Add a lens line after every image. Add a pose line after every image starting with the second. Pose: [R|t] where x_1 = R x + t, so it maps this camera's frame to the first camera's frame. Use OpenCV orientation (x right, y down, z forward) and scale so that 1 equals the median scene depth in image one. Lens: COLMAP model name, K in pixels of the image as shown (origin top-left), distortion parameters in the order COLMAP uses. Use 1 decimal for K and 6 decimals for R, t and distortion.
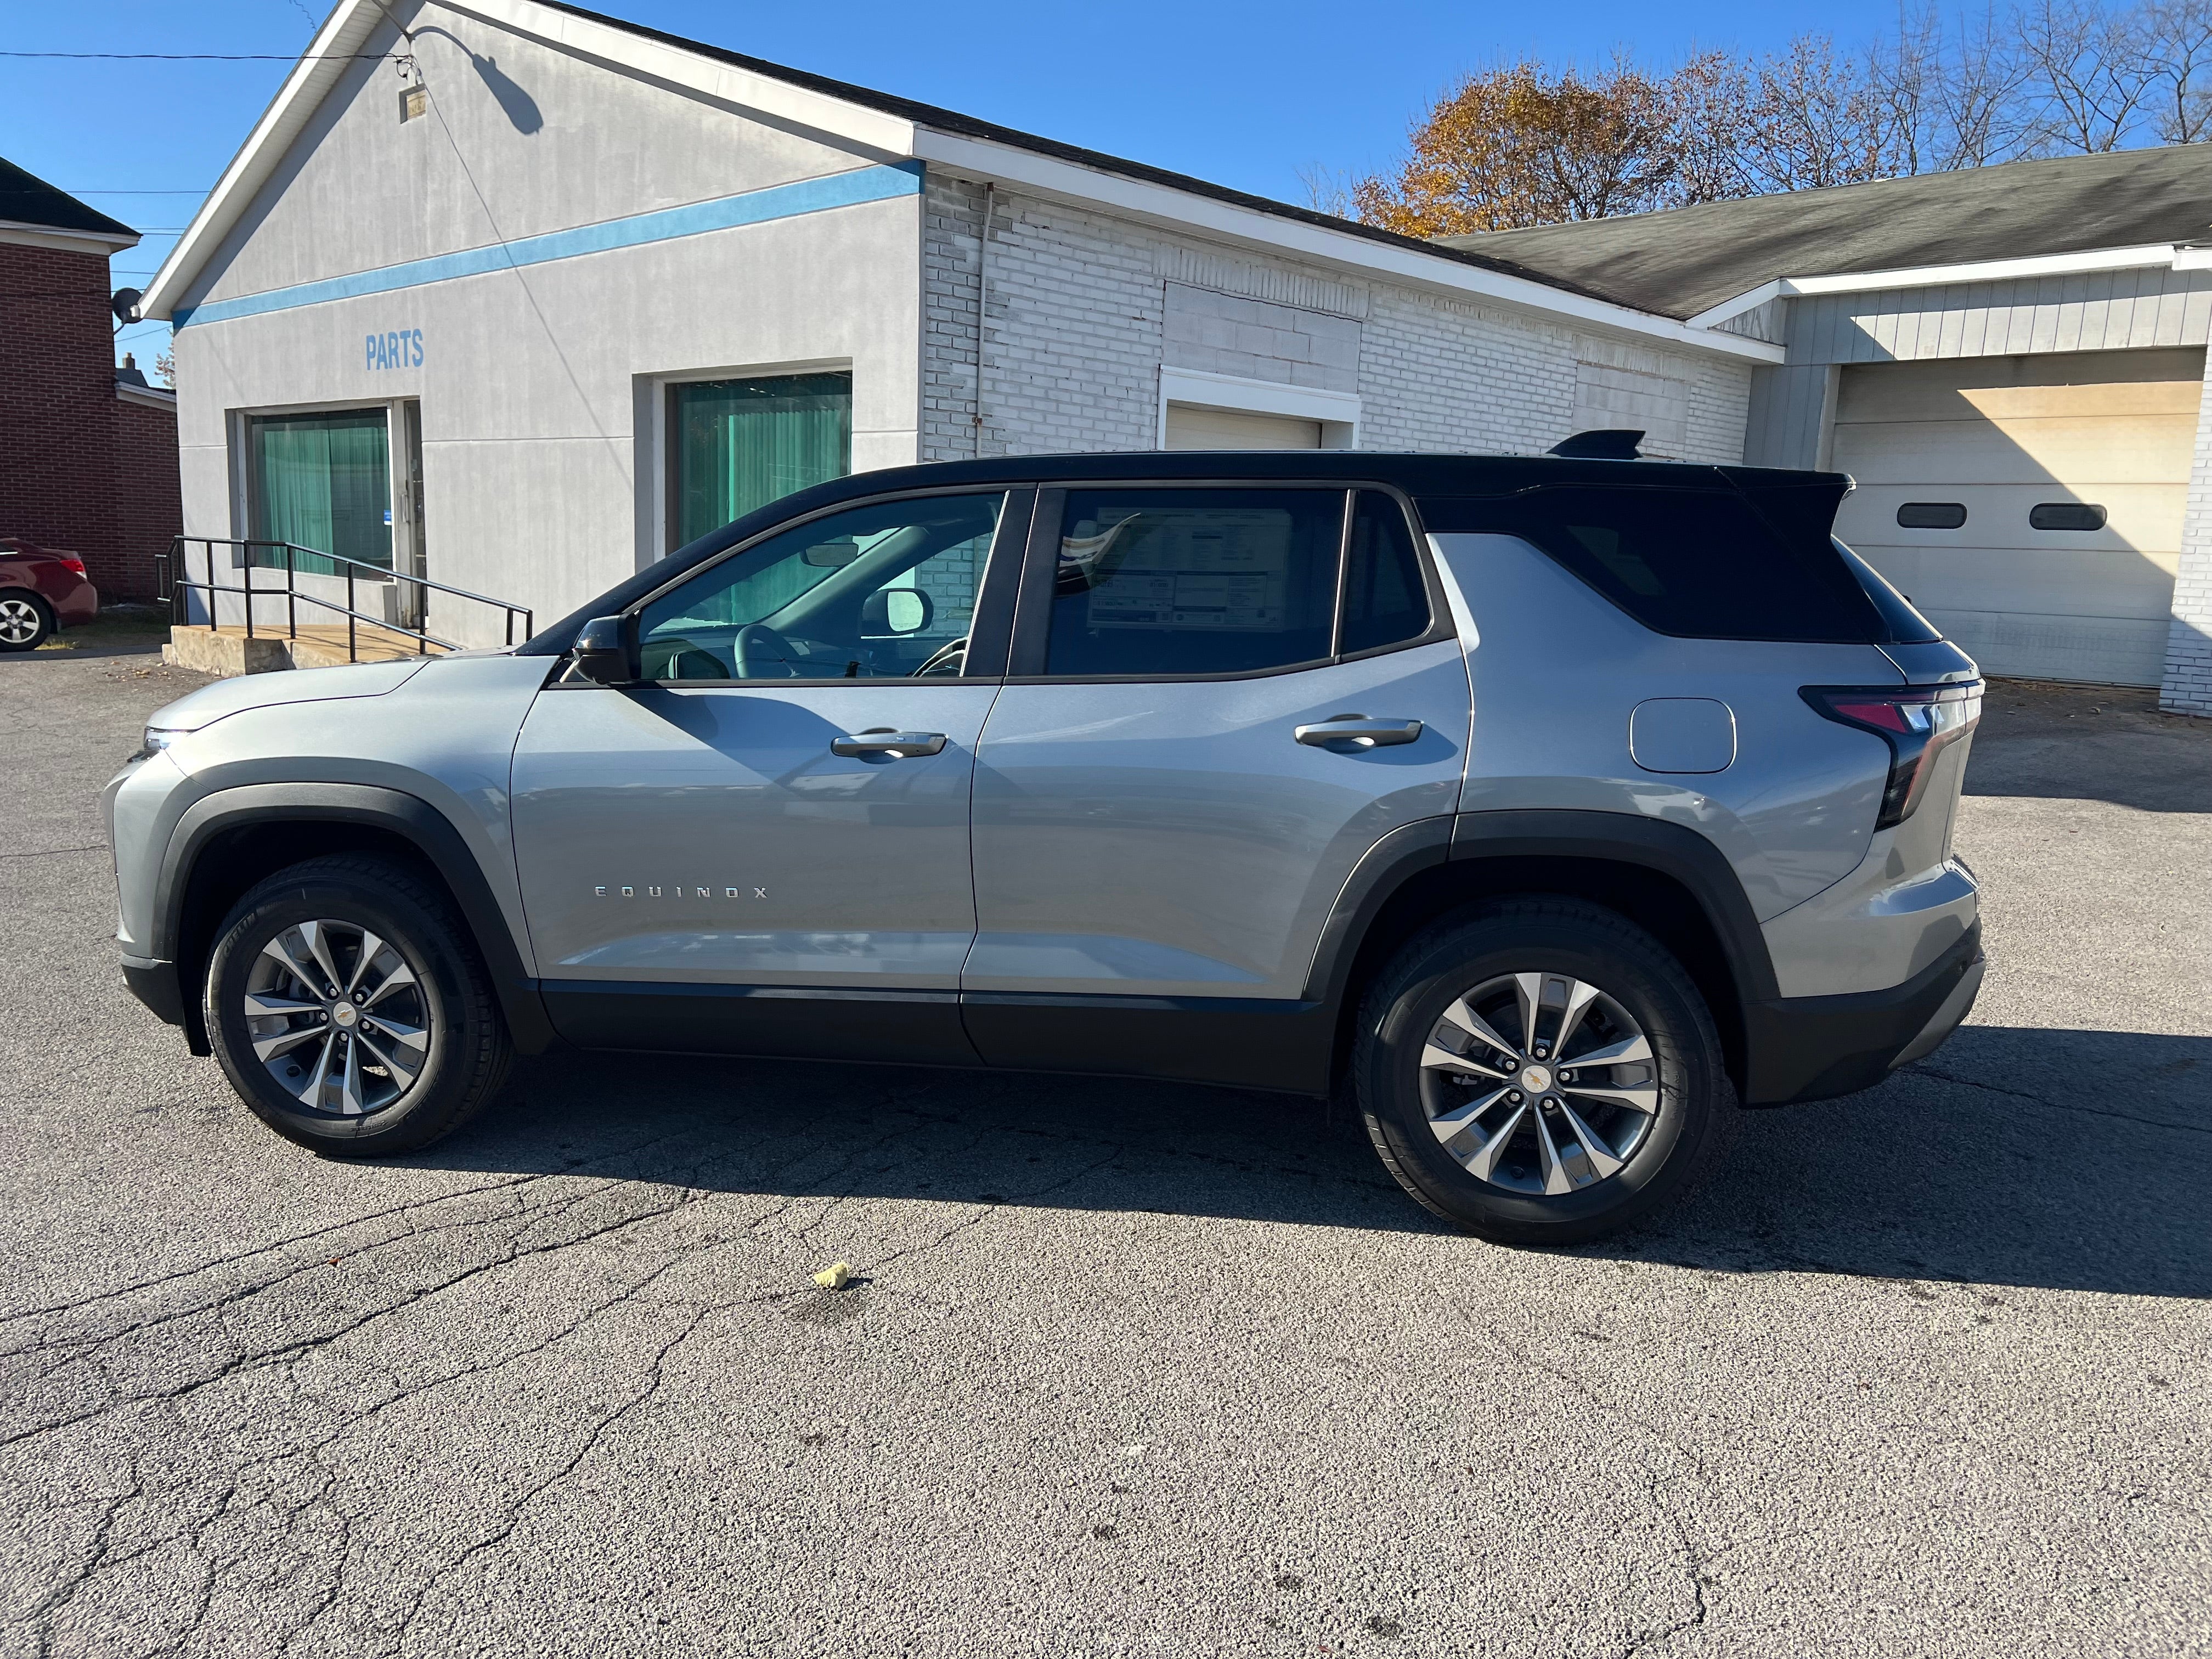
lens RADIAL K [[1654.5, 0, 1114.6], [0, 1654.5, 839.5], [0, 0, 1]] dist [0.050787, -0.051942]
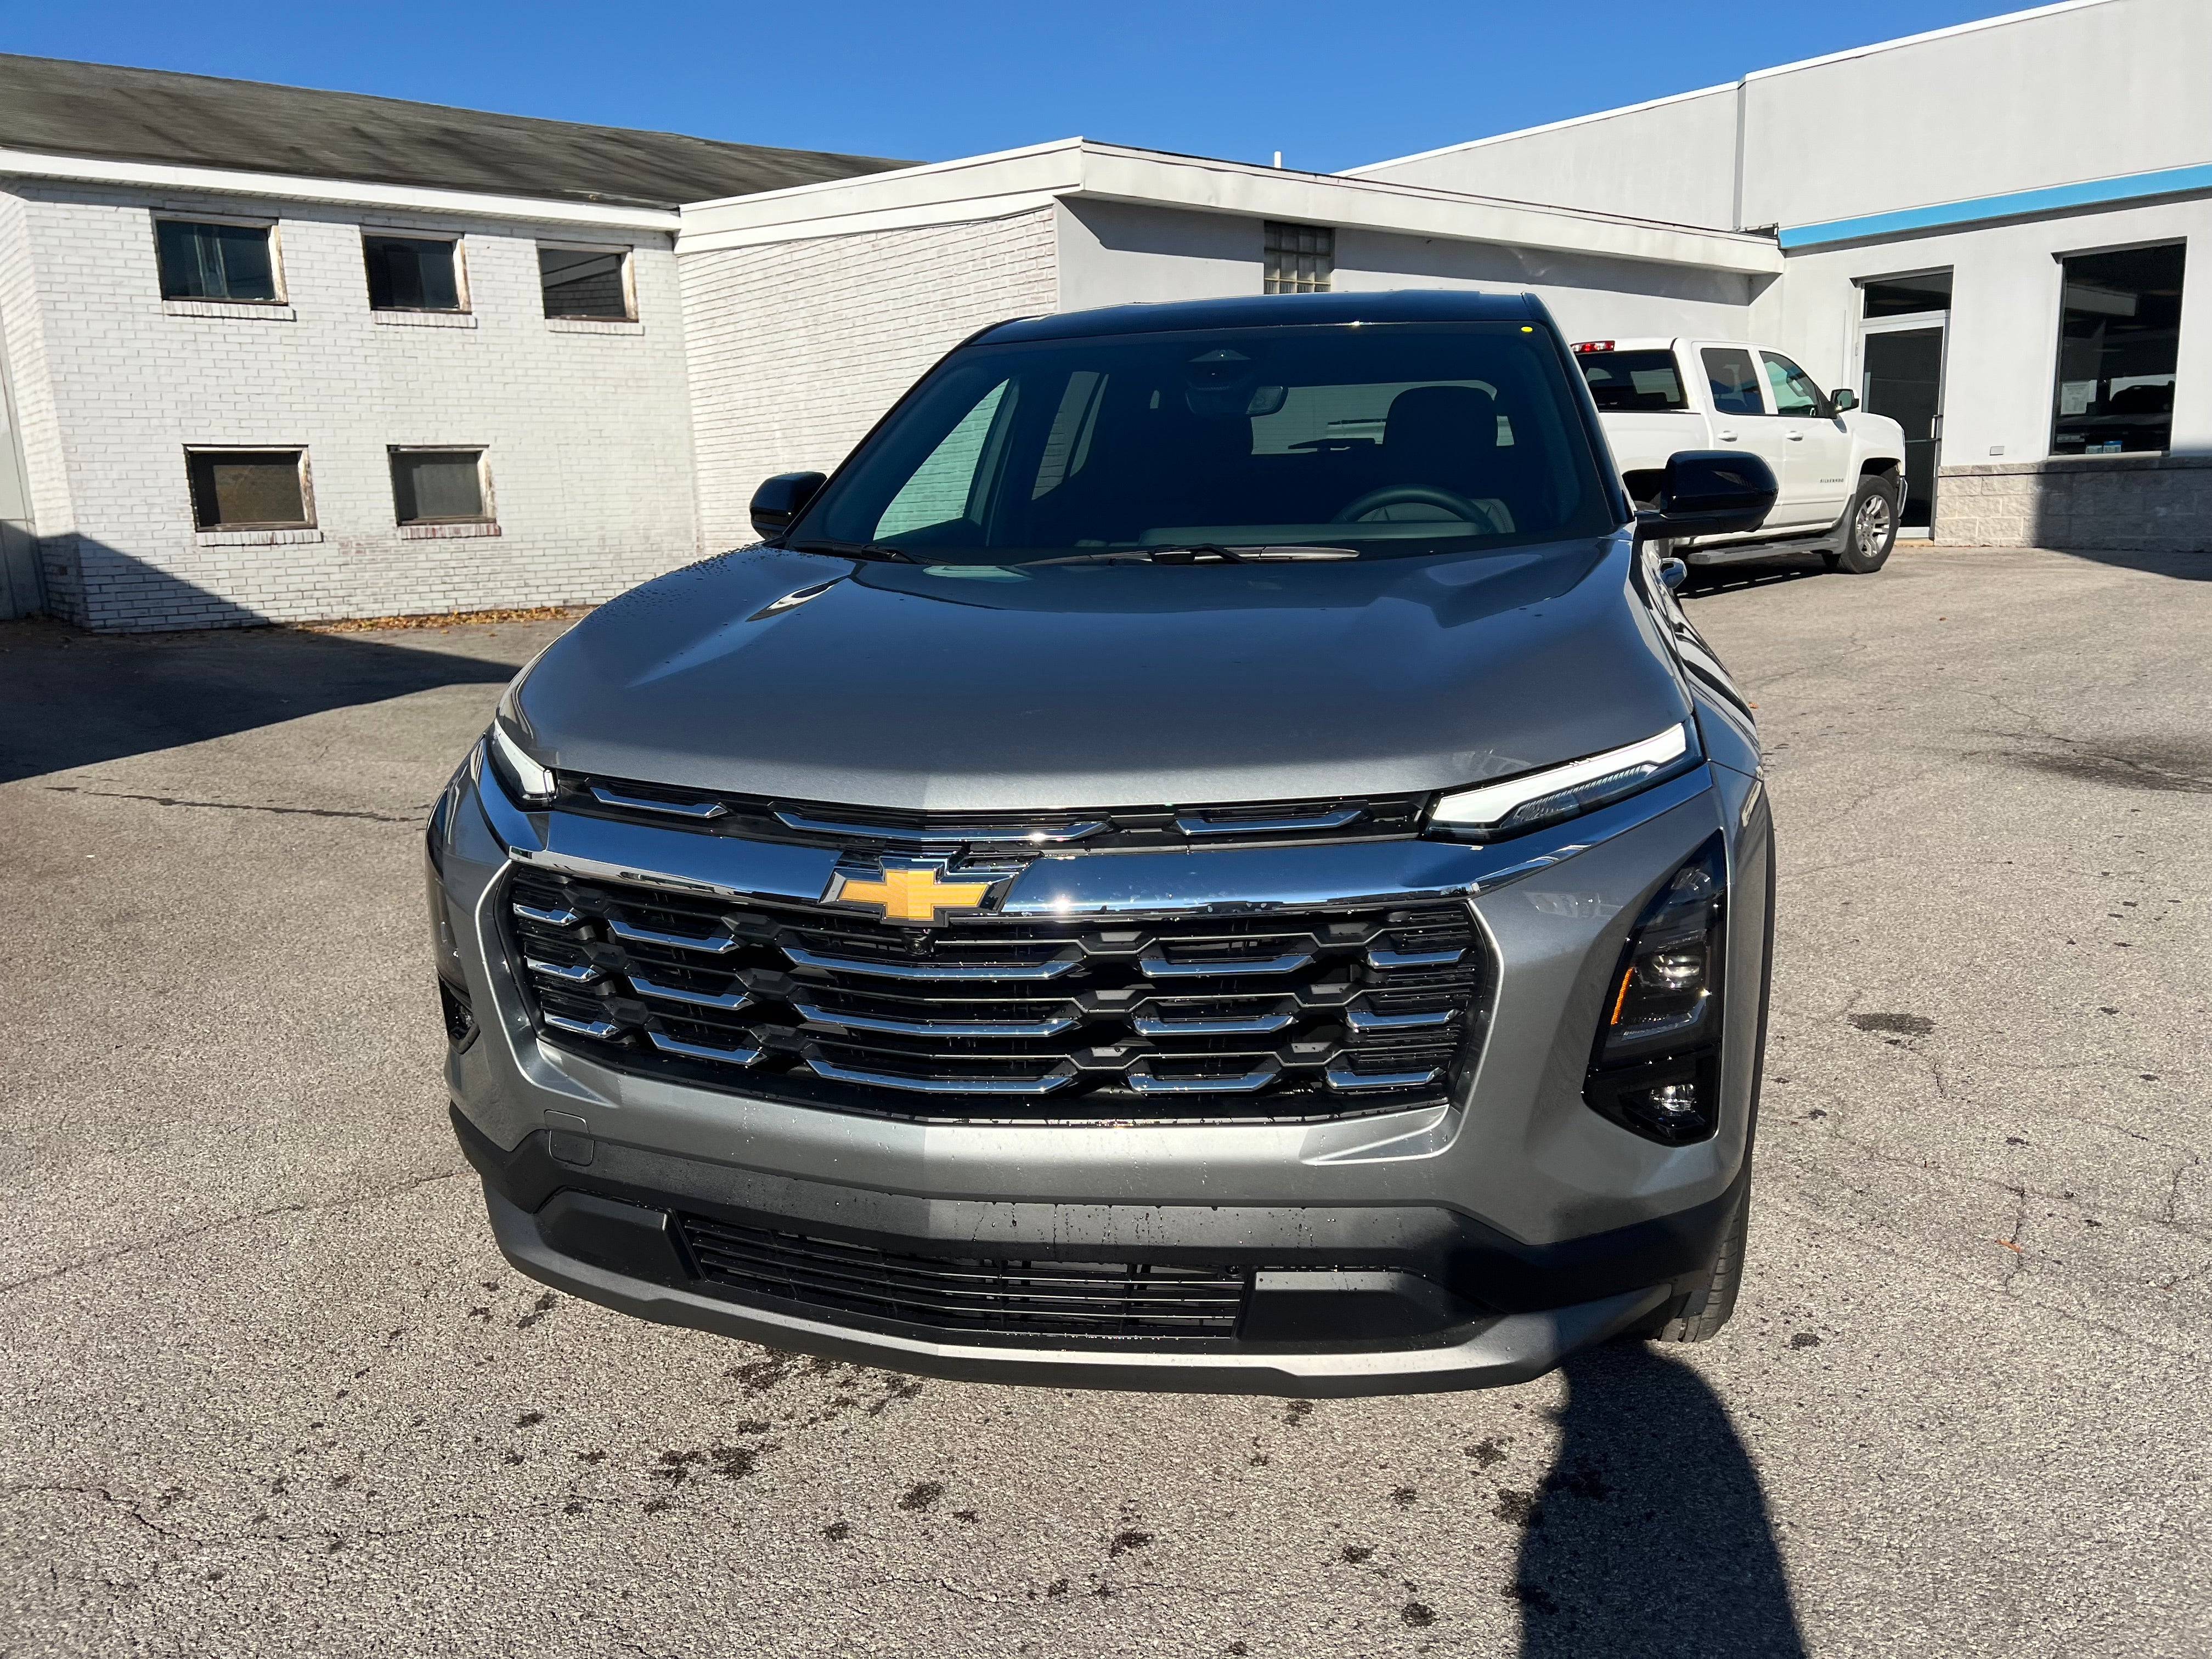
lens RADIAL K [[1654.5, 0, 1123.4], [0, 1654.5, 840.6], [0, 0, 1]] dist [0.050787, -0.051942]
pose [[0.062530, -0.239869, 0.968789, -0.416566], [0.209967, 0.952127, 0.222191, -0.069485], [-0.975707, 0.189521, 0.109901, 0.434106]]
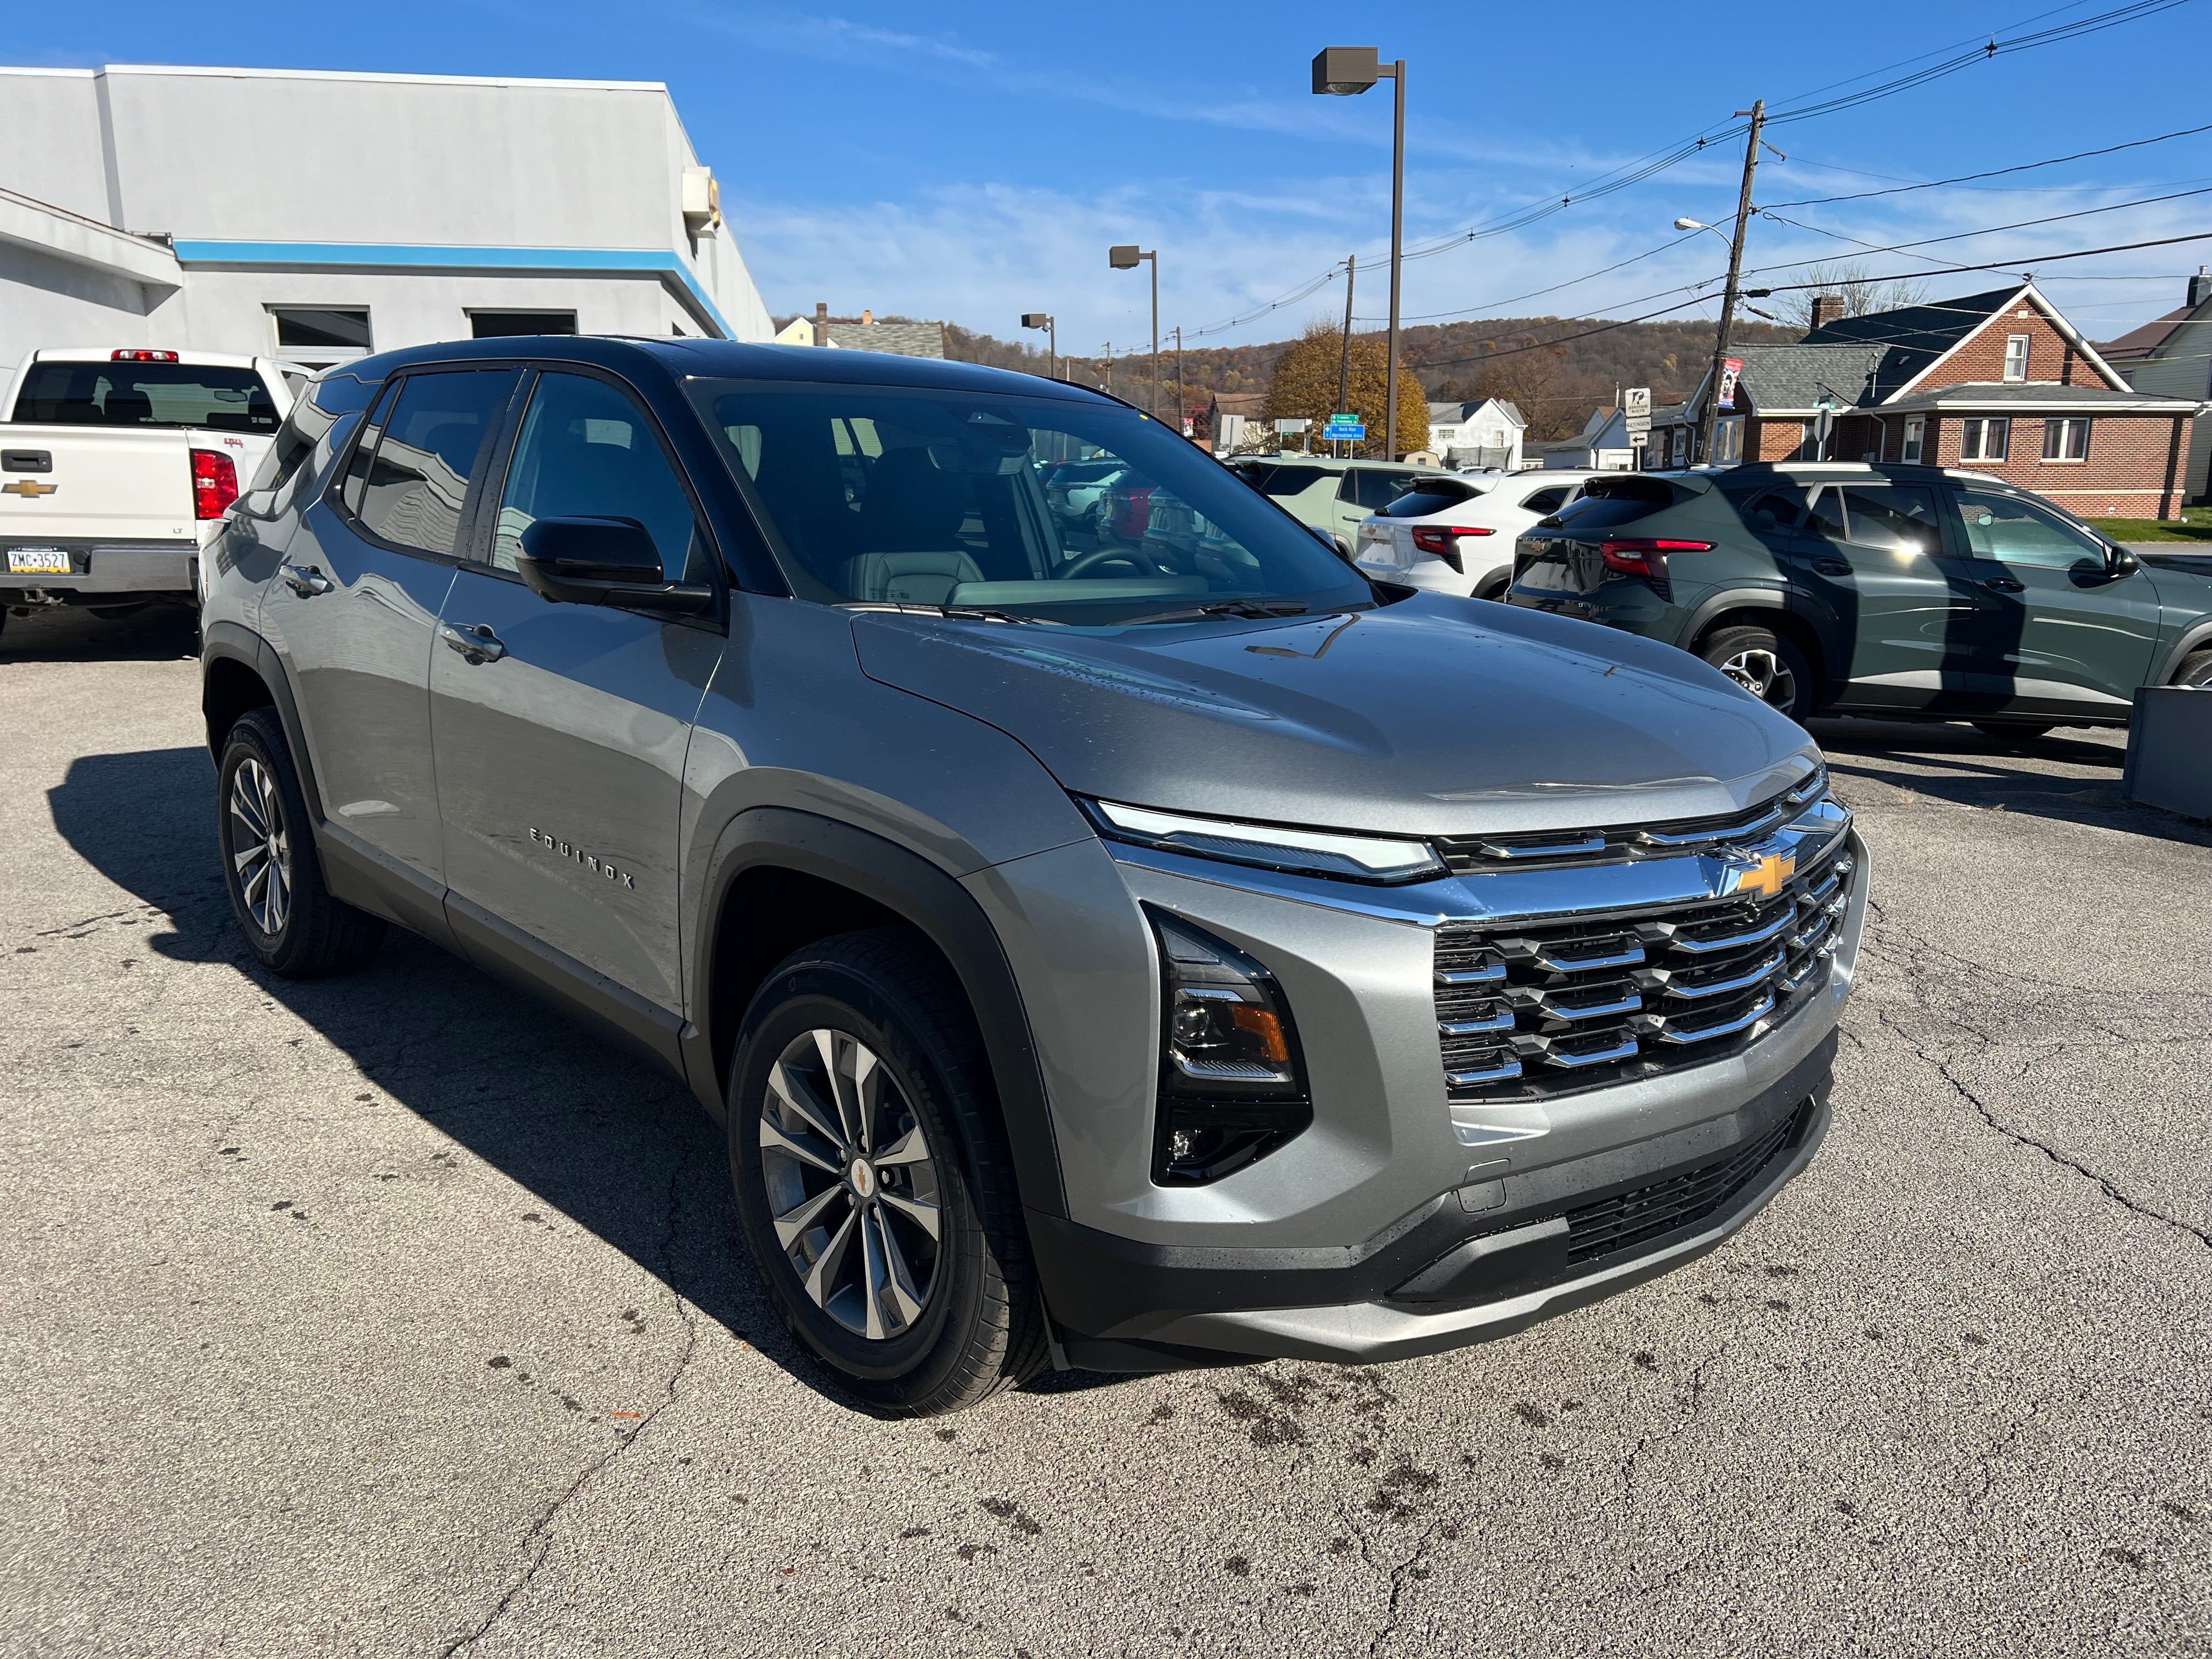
lens RADIAL K [[1654.5, 0, 1113.7], [0, 1654.5, 843.8], [0, 0, 1]] dist [0.050787, -0.051942]
pose [[-0.806574, -0.158913, 0.569373, -0.307475], [0.074595, 0.928127, 0.364713, -0.124046], [-0.586408, 0.336640, -0.736749, 0.696247]]
